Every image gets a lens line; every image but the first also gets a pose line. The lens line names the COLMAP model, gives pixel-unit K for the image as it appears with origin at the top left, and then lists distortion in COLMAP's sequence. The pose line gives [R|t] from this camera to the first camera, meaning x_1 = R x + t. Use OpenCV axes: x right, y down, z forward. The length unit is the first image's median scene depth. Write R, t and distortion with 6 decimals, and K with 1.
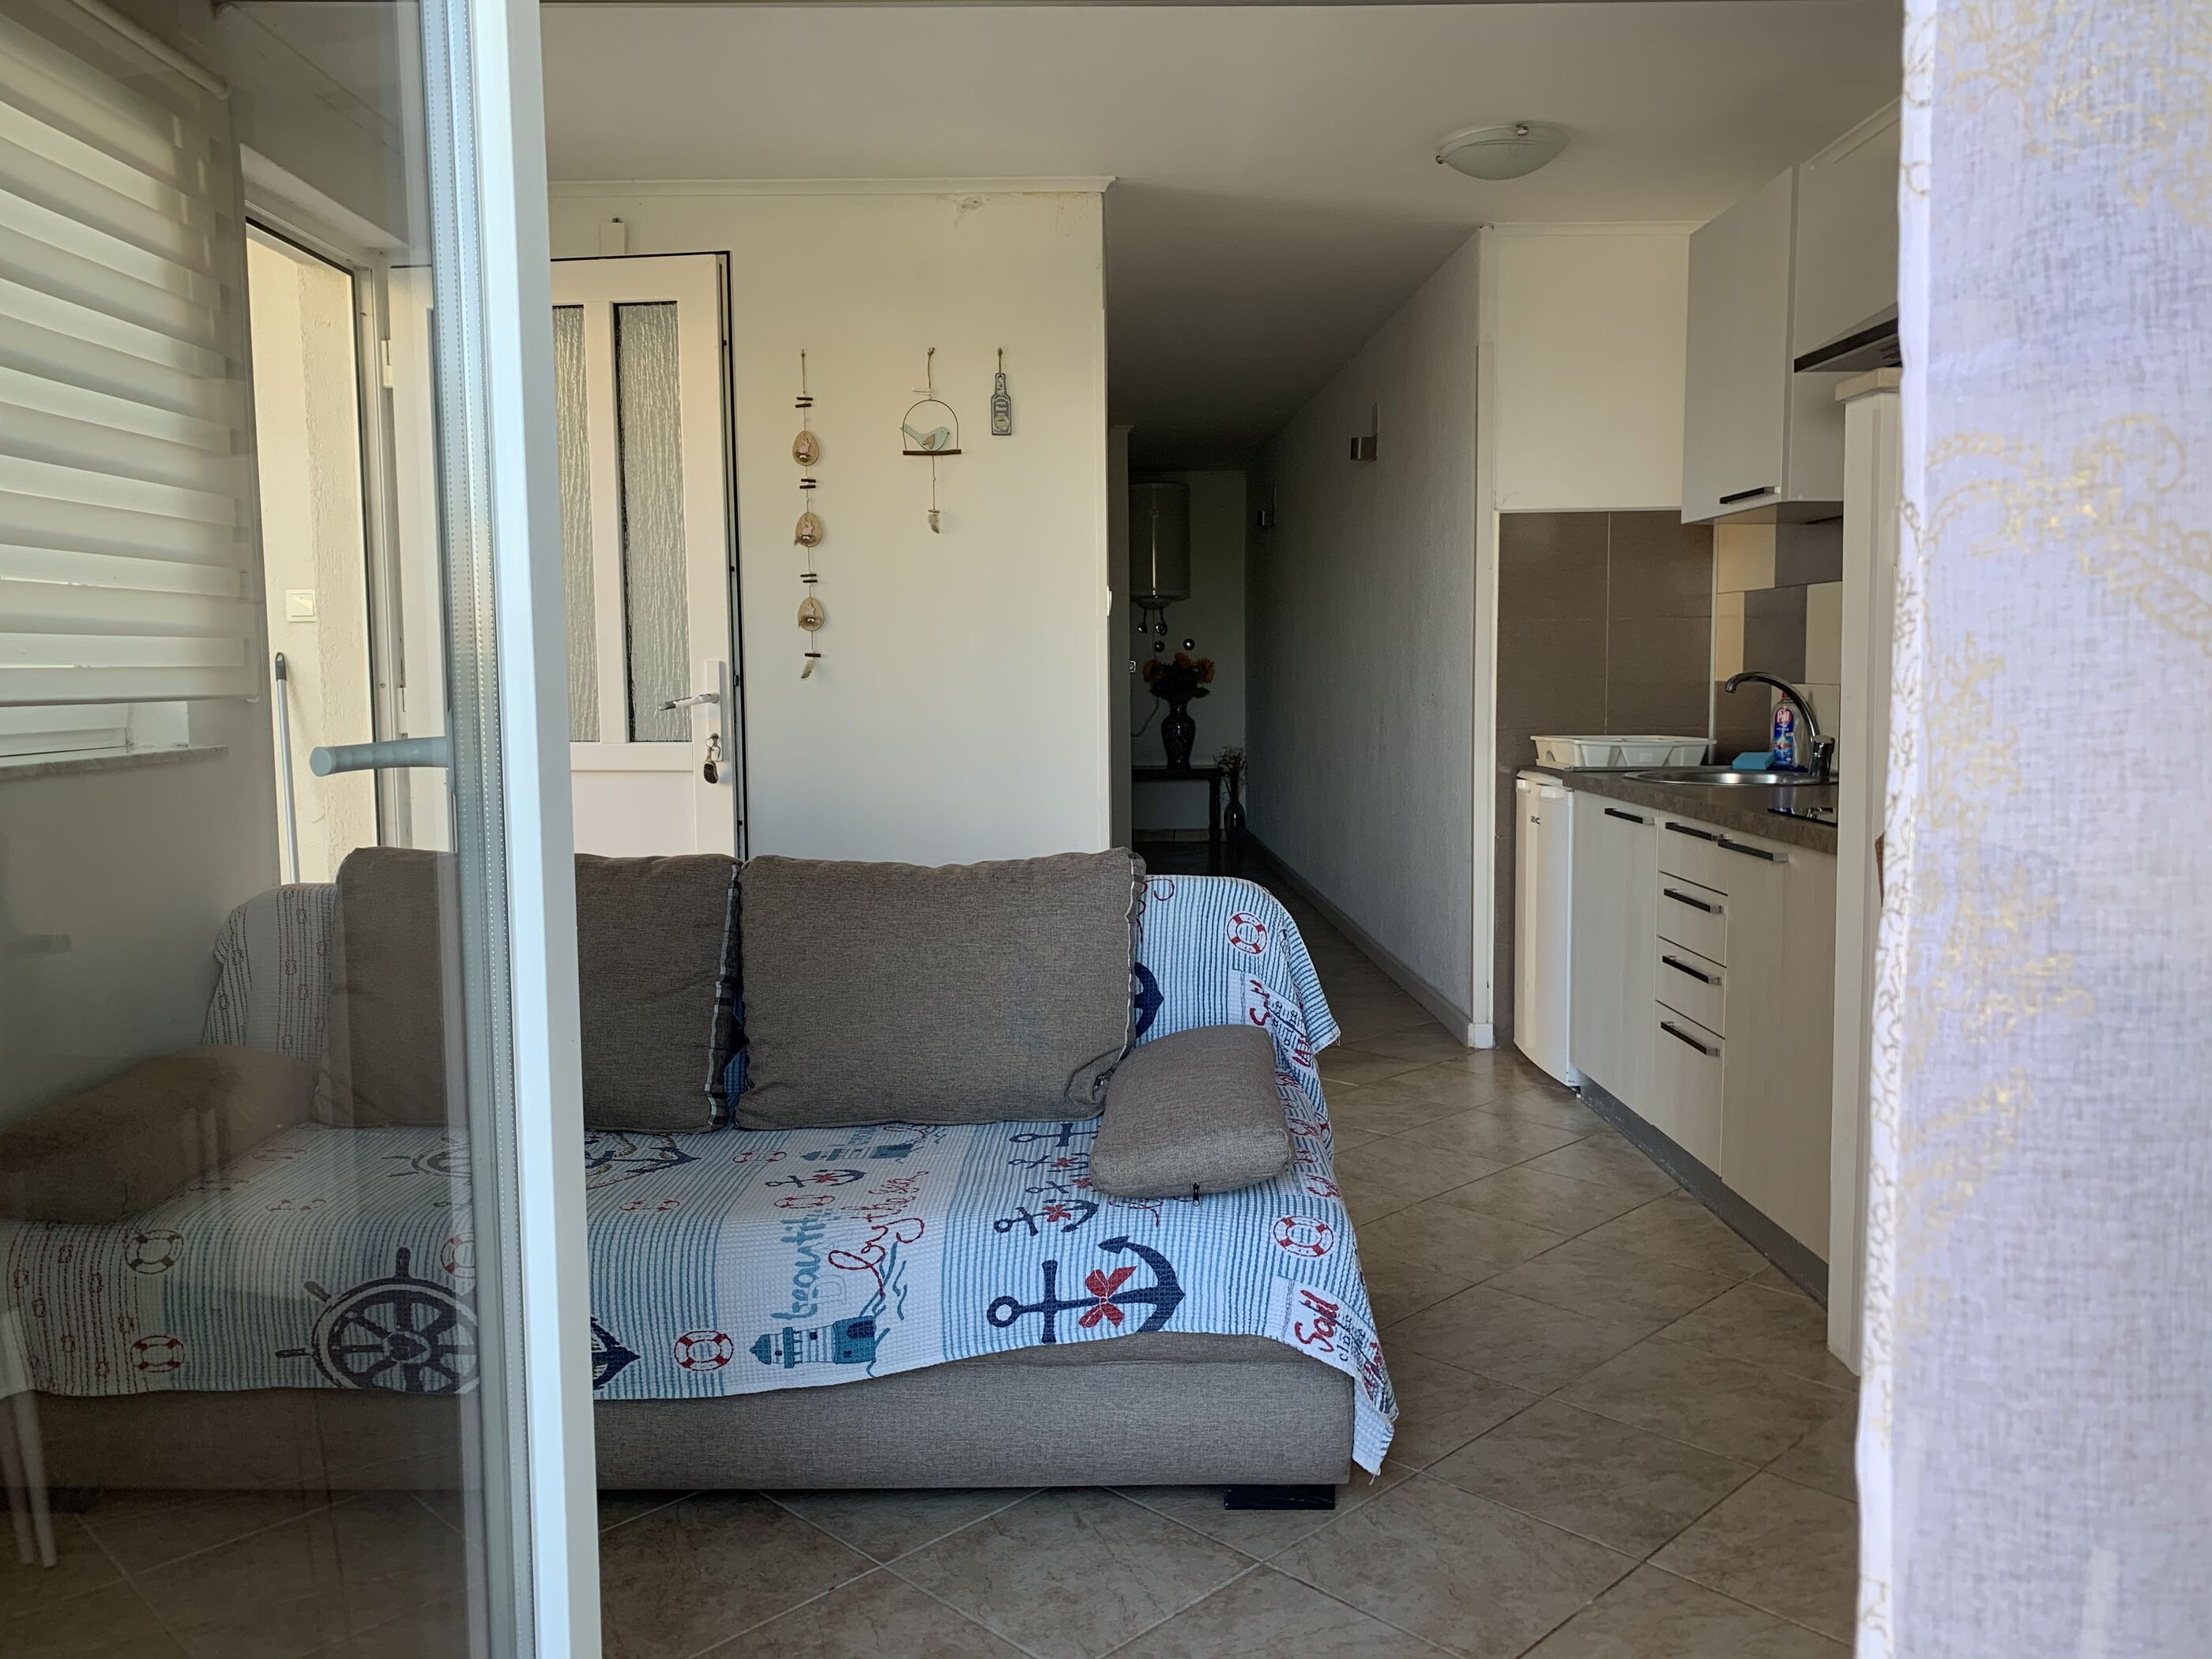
lens RADIAL K [[1665.4, 0, 1108.1], [0, 1665.4, 810.2], [0, 0, 1]] dist [0.101075, -0.237637]
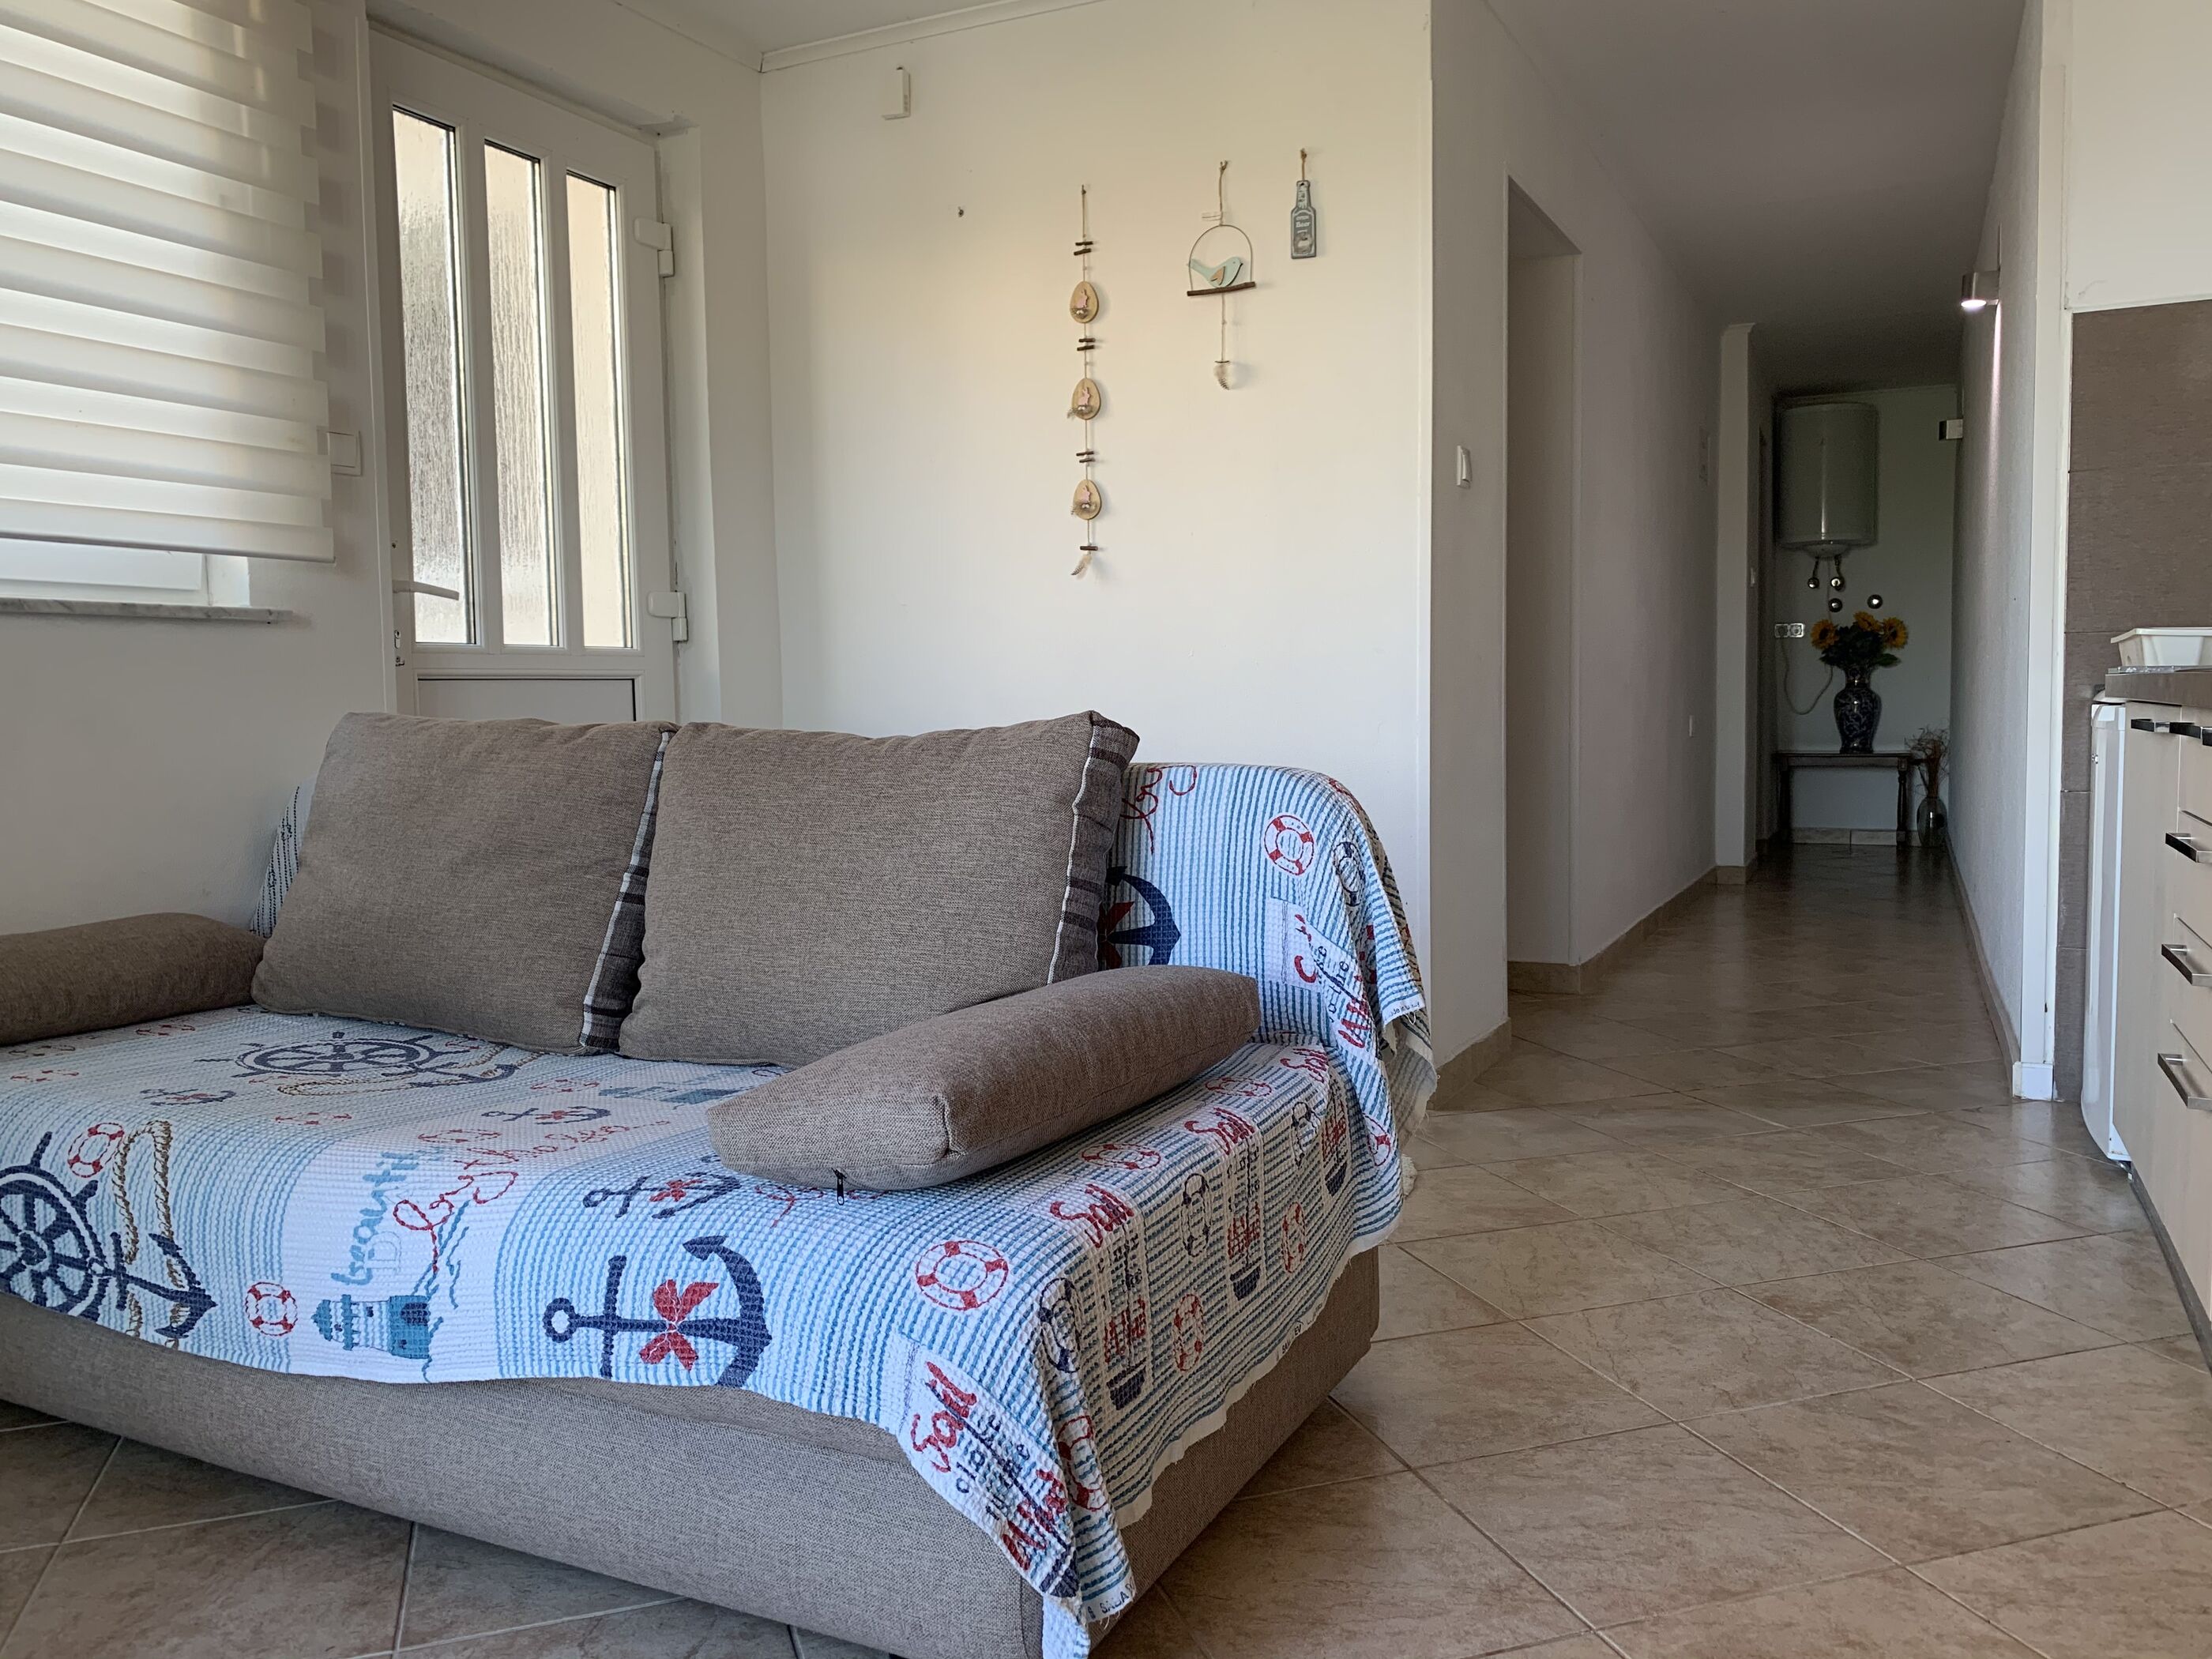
lens RADIAL K [[1685.7, 0, 1110.5], [0, 1685.7, 825.6], [0, 0, 1]] dist [0.040049, -0.043396]
pose [[0.896100, 0.029936, -0.442841, 0.411069], [-0.030758, 0.999513, 0.005325, 0.082580], [0.442785, 0.008849, 0.896584, 0.451855]]
